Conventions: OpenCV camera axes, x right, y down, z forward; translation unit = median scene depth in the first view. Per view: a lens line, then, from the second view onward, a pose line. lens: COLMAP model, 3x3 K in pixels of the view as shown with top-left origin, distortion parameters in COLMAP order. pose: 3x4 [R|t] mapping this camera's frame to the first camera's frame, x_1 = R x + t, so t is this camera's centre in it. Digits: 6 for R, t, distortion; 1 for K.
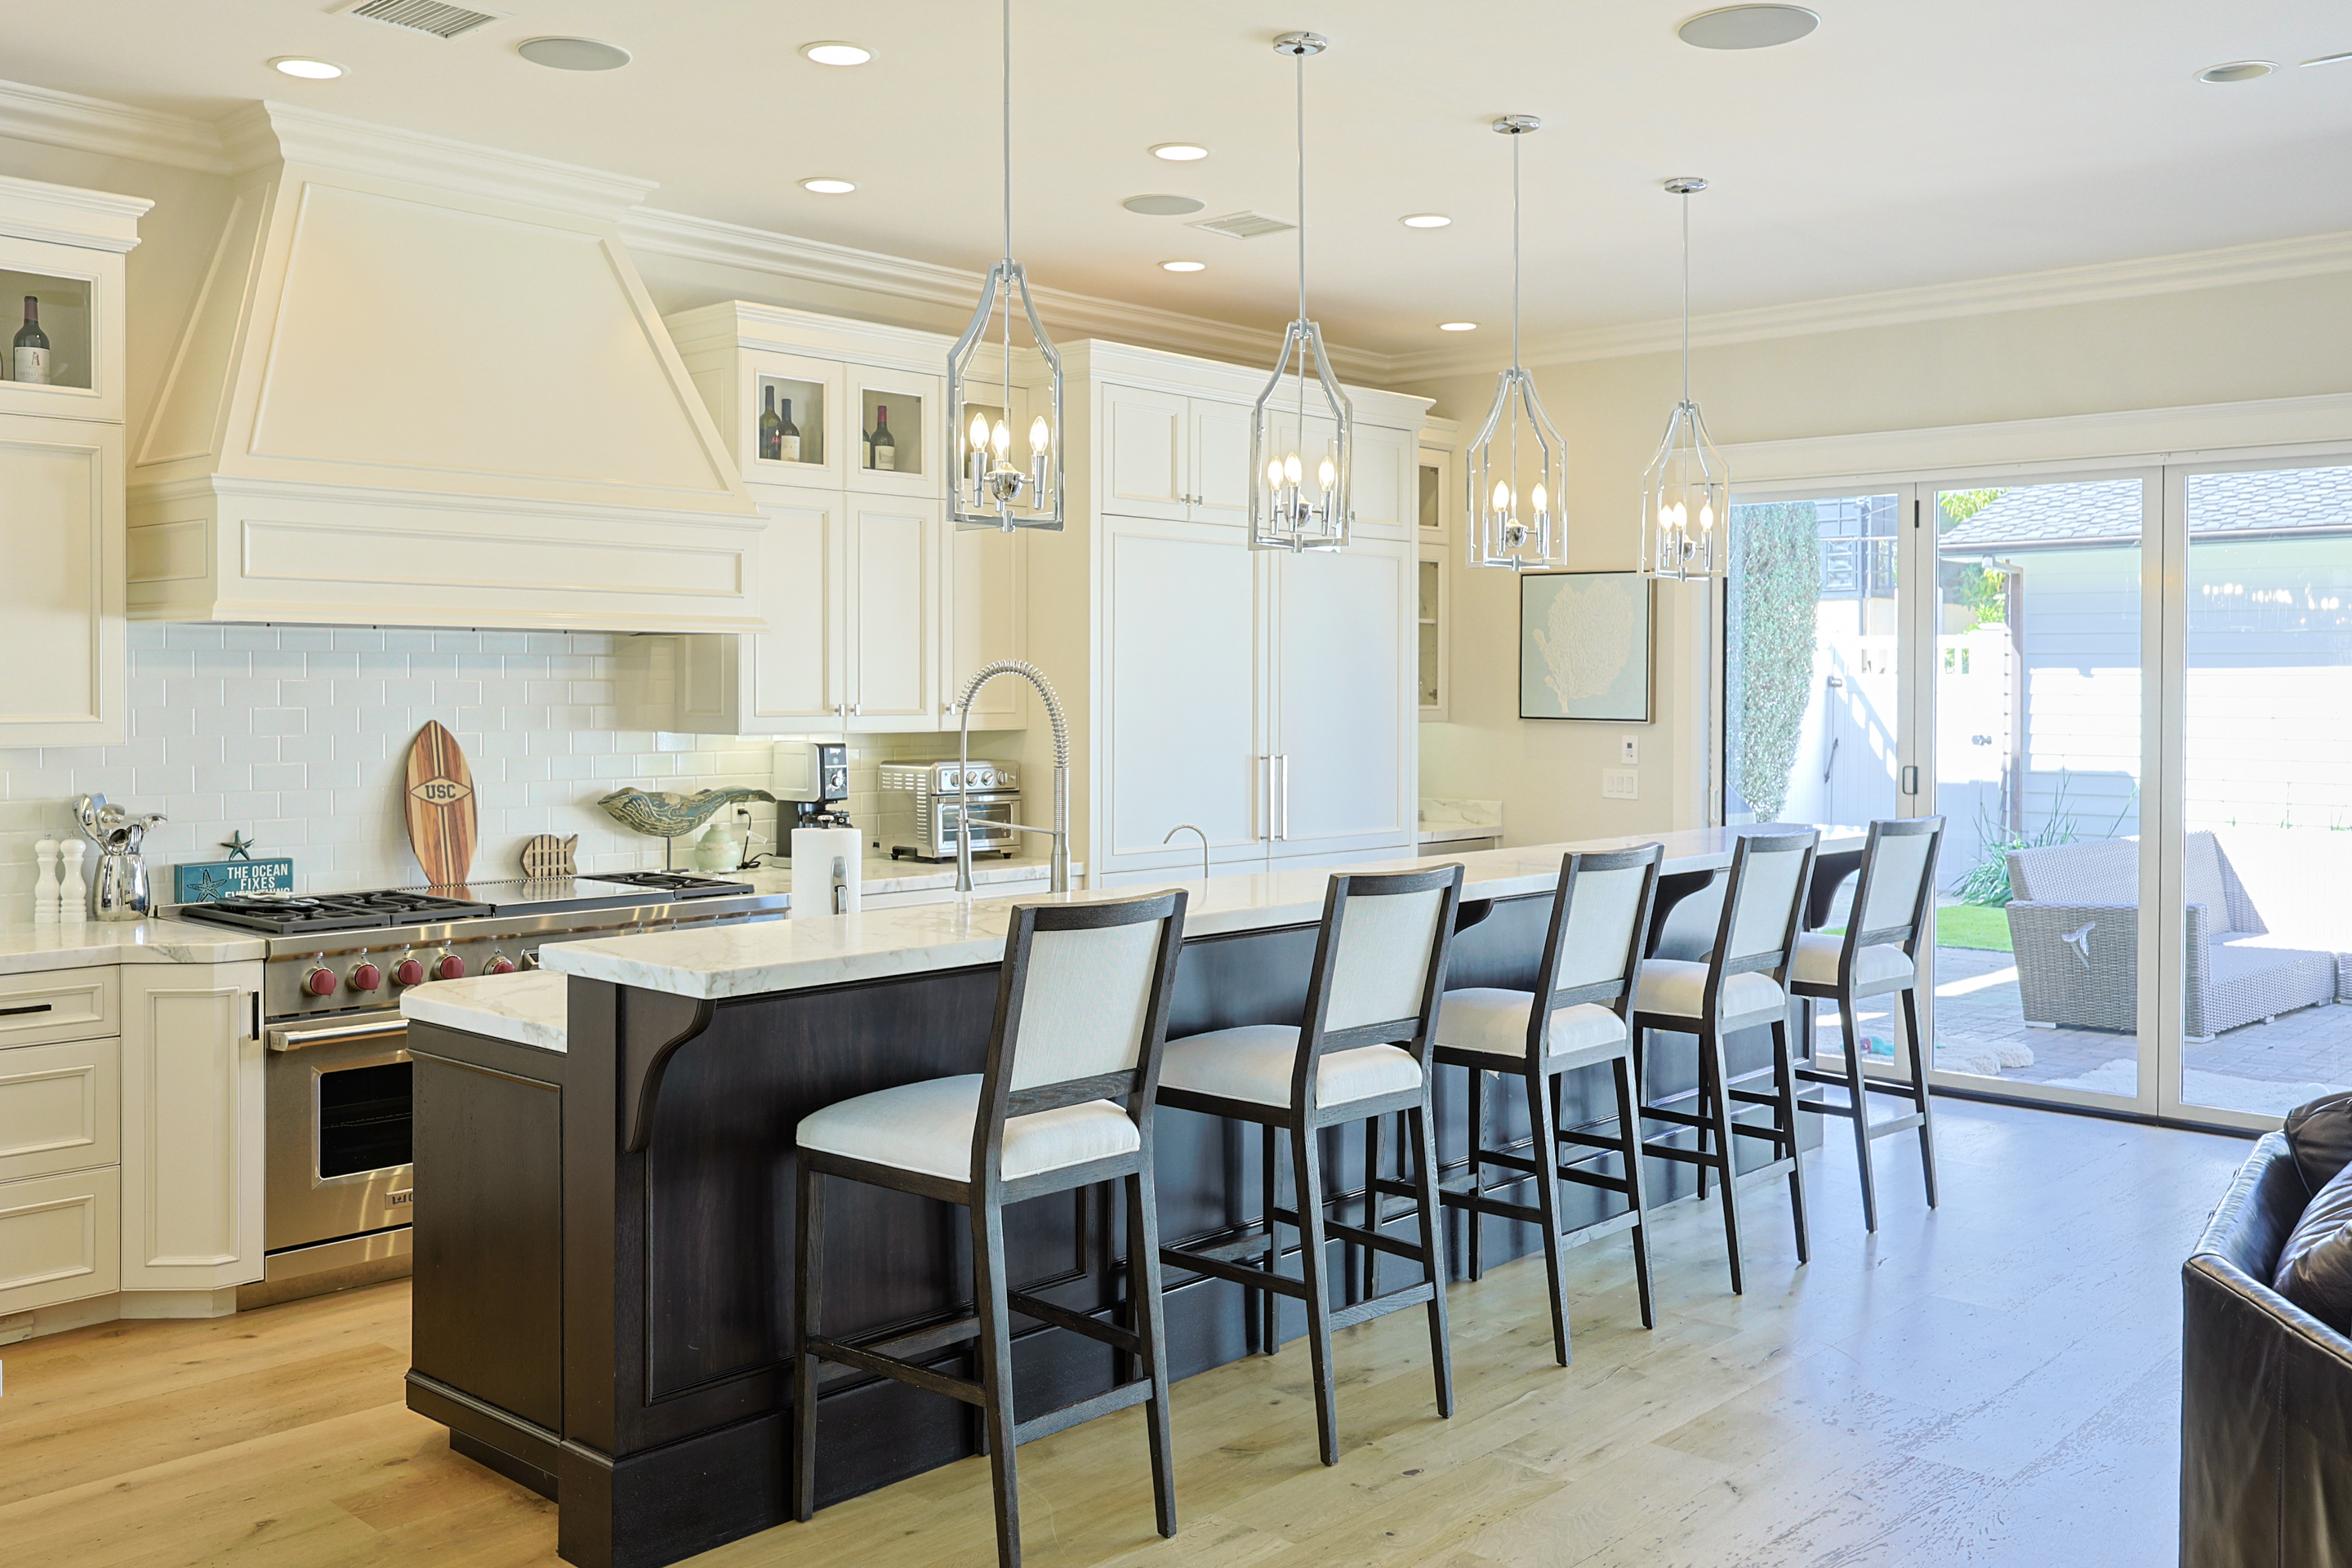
lens RADIAL K [[1992.8, 0, 1188.4], [0, 1992.8, 729.0], [0, 0, 1]] dist [-0.010410, 0.004971]
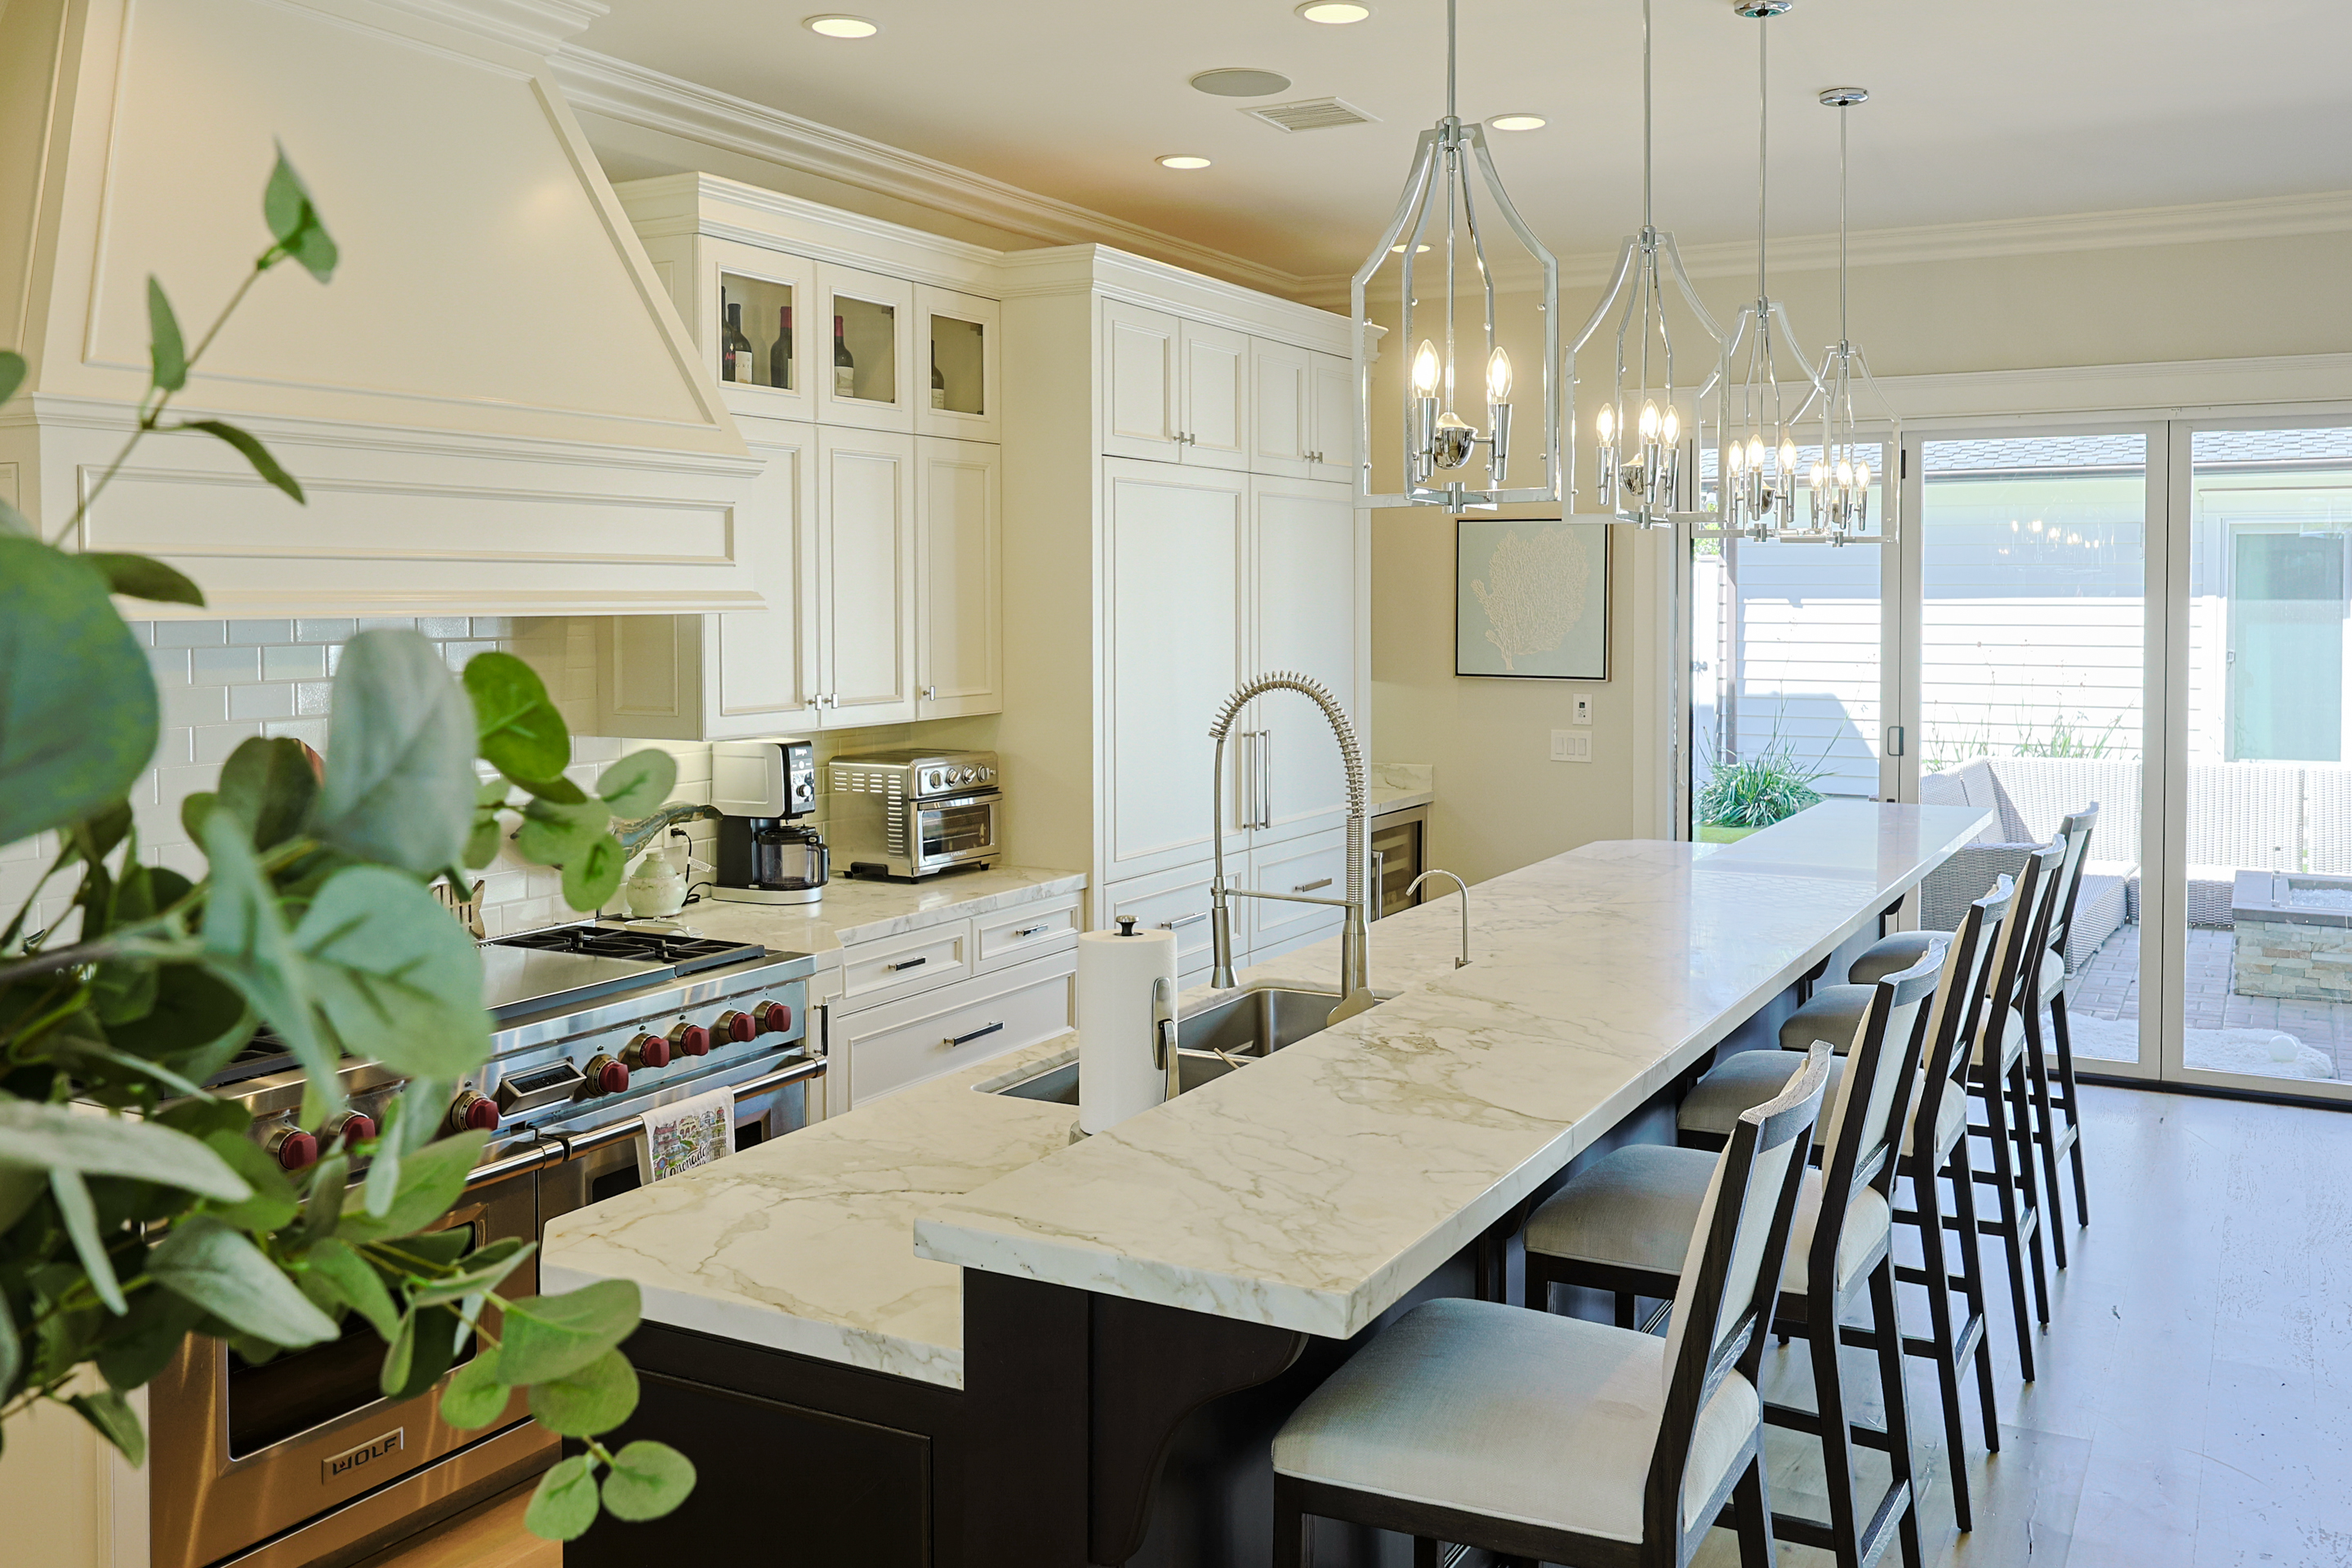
lens RADIAL K [[1925.0, 0, 1306.5], [0, 1925.0, 661.9], [0, 0, 1]] dist [-0.002031, -0.006980]
pose [[0.965100, -0.013425, 0.261536, -0.181500], [0.010497, 0.999866, 0.012591, -0.031960], [-0.261670, -0.009406, 0.965112, 0.209087]]
